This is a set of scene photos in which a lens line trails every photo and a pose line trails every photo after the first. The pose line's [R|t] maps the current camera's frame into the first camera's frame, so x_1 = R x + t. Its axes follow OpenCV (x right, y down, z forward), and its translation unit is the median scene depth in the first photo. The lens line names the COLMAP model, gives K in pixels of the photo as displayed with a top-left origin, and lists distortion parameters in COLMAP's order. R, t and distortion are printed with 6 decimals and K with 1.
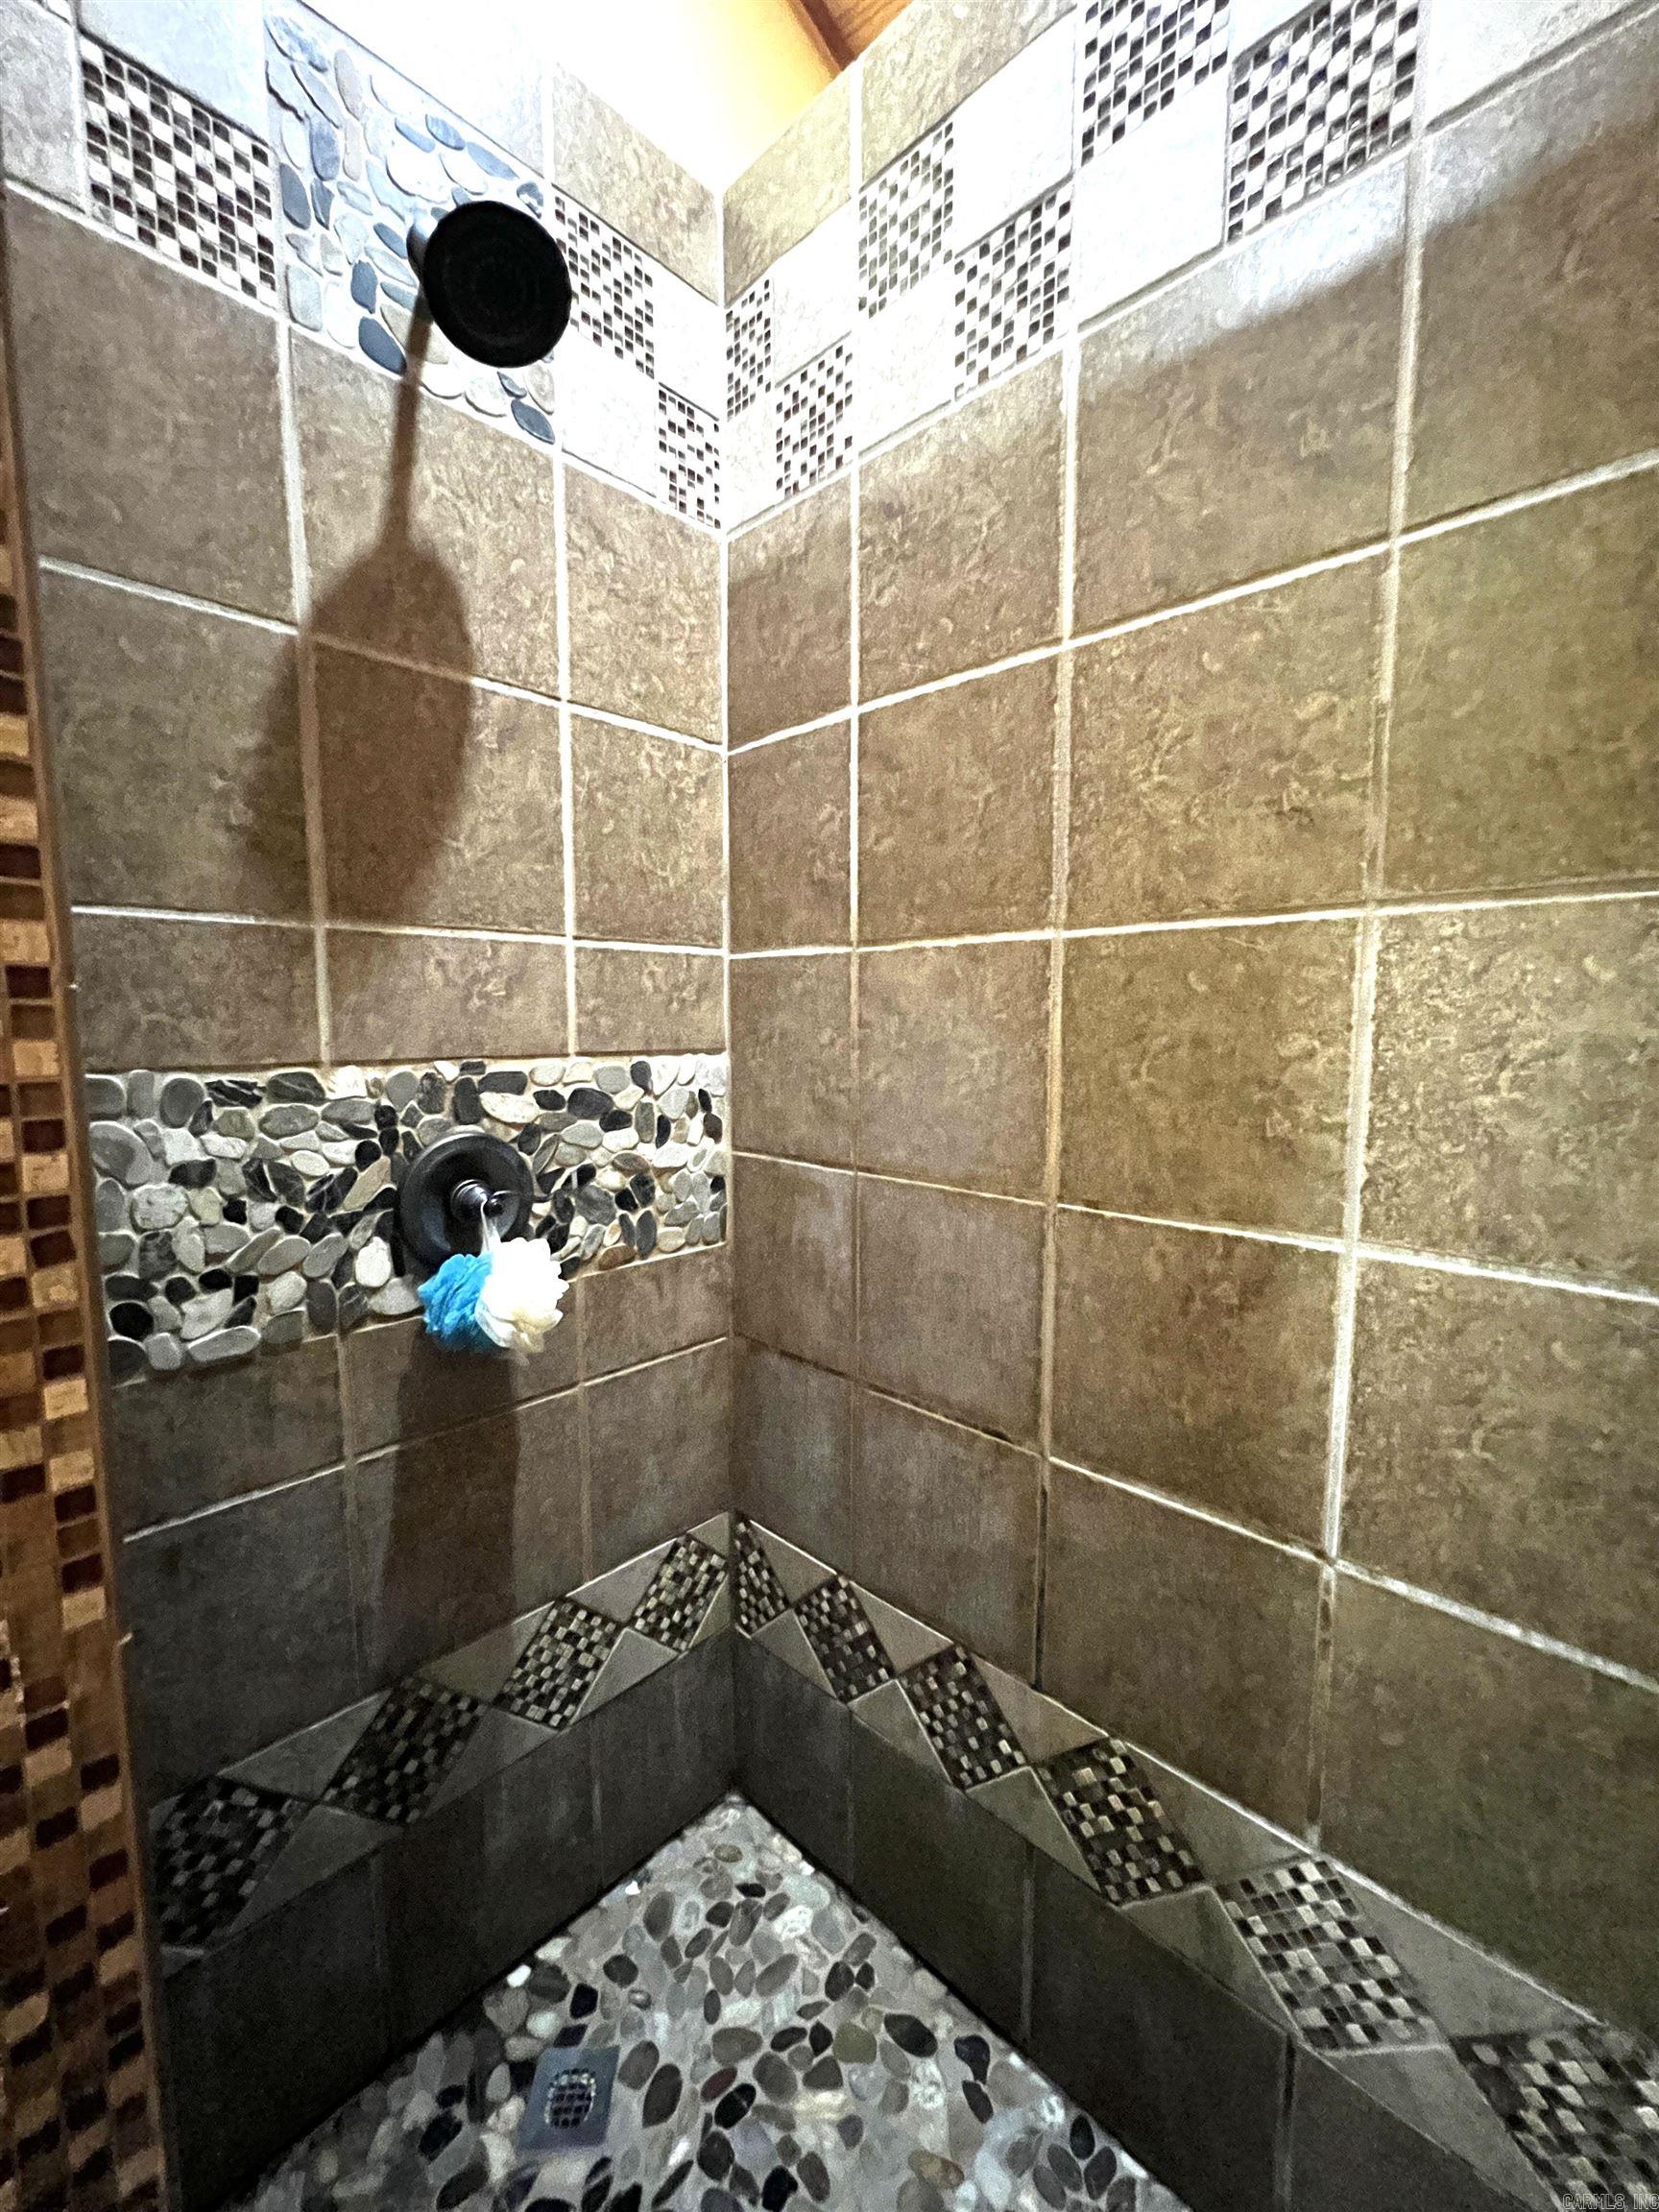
lens RADIAL K [[883.1, 0, 830.5], [0, 883.1, 1107.6], [0, 0, 1]] dist [0.000079, -0.000347]
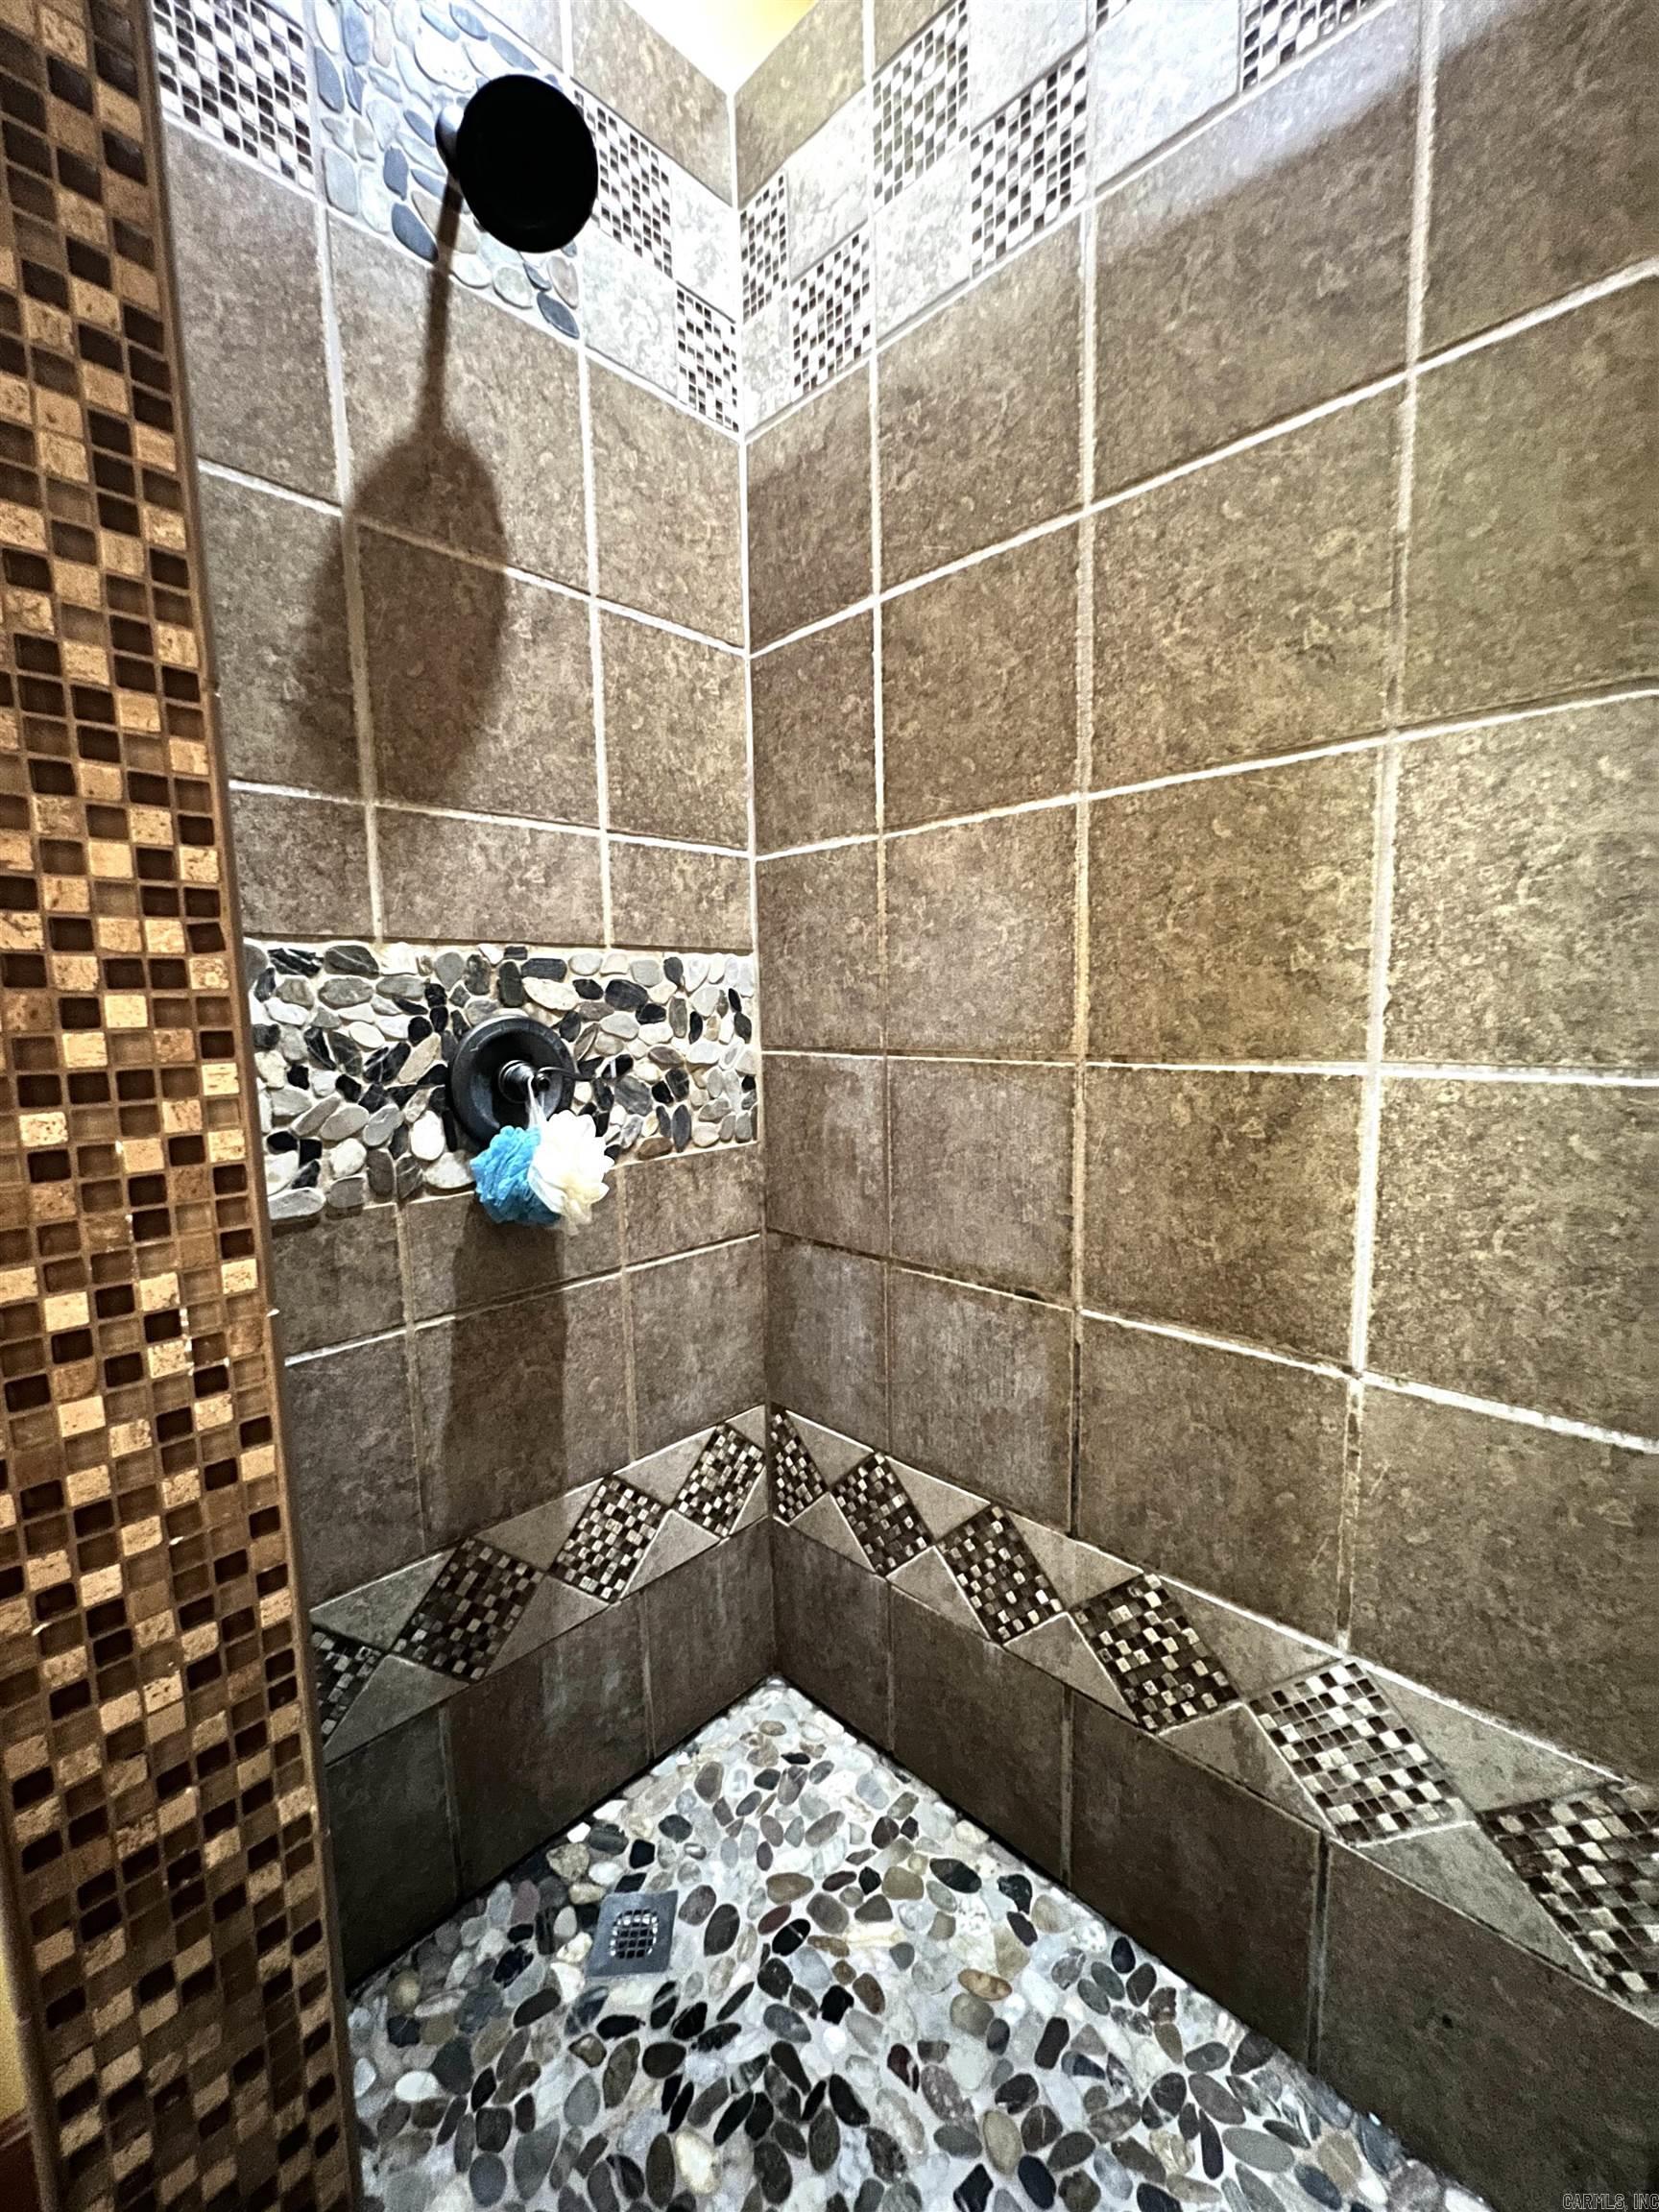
lens RADIAL K [[883.1, 0, 830.1], [0, 883.1, 1106.7], [0, 0, 1]] dist [0.000079, -0.000347]
pose [[0.999769, -0.020636, -0.006045, -0.038600], [0.020734, 0.999649, 0.016503, 0.140690], [0.005703, -0.016625, 0.999846, -0.037849]]
